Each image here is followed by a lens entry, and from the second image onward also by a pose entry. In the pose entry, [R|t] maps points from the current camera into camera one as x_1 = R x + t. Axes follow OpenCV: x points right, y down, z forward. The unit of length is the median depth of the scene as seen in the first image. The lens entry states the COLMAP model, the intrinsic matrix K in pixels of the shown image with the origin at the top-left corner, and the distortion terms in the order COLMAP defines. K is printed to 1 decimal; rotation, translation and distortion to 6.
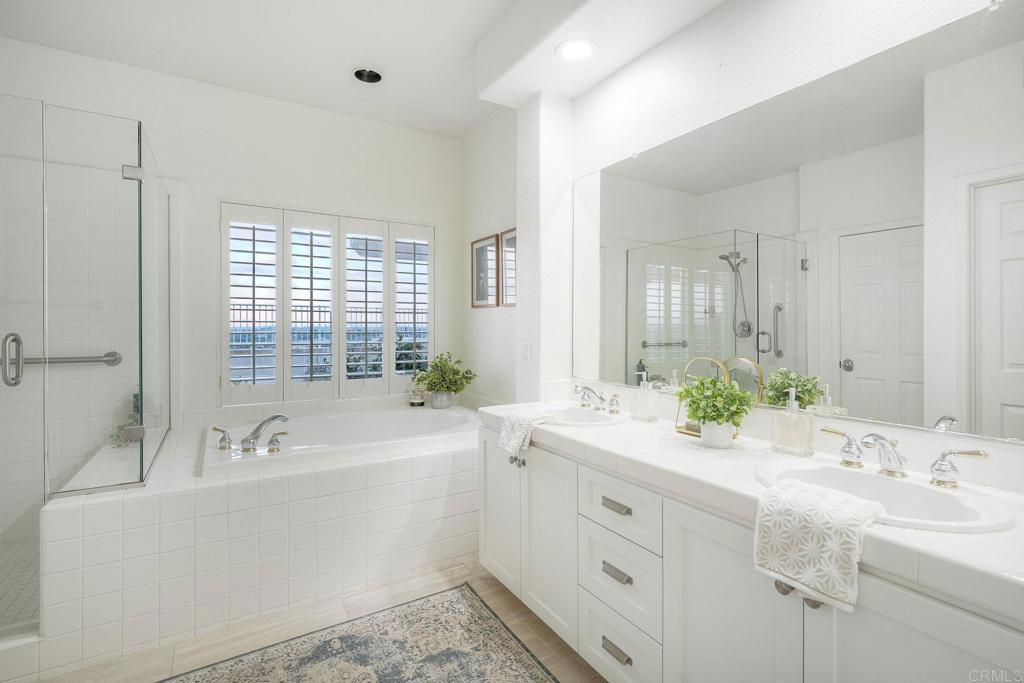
lens RADIAL K [[480.2, 0, 533.5], [0, 480.2, 328.7], [0, 0, 1]] dist [-0.000574, 0.000189]
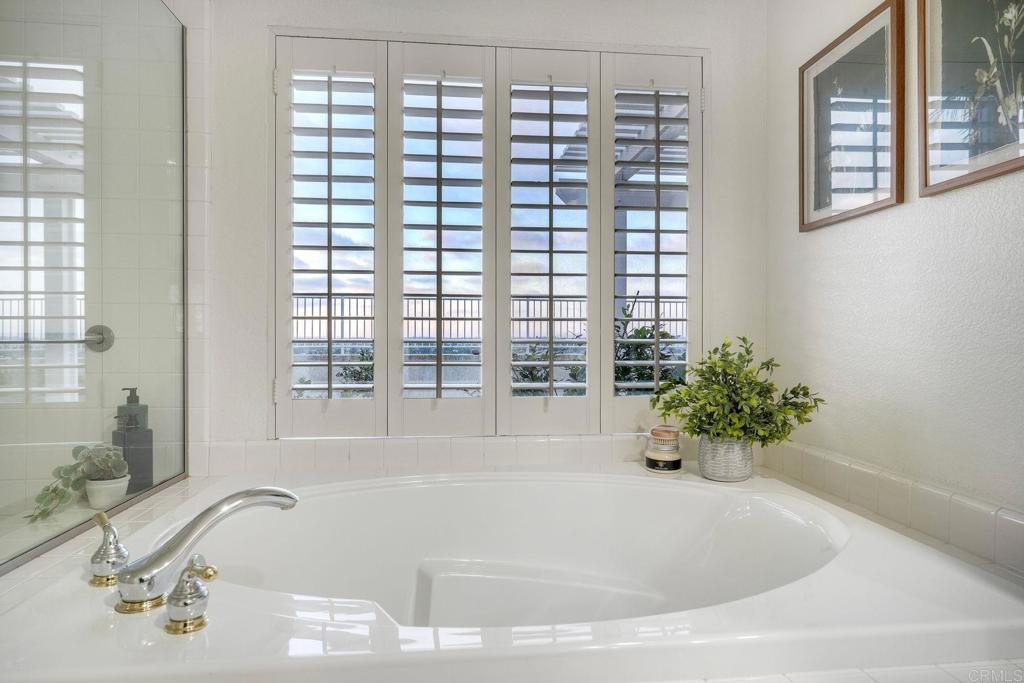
lens RADIAL K [[585.4, 0, 512.0], [0, 585.4, 341.5], [0, 0, 1]] dist [0.003529, 0.000996]
pose [[0.886585, 0.000195, -0.462565, -0.127217], [0.000755, 0.999998, 0.001868, 0.051912], [0.462564, -0.002005, 0.886584, 0.502200]]
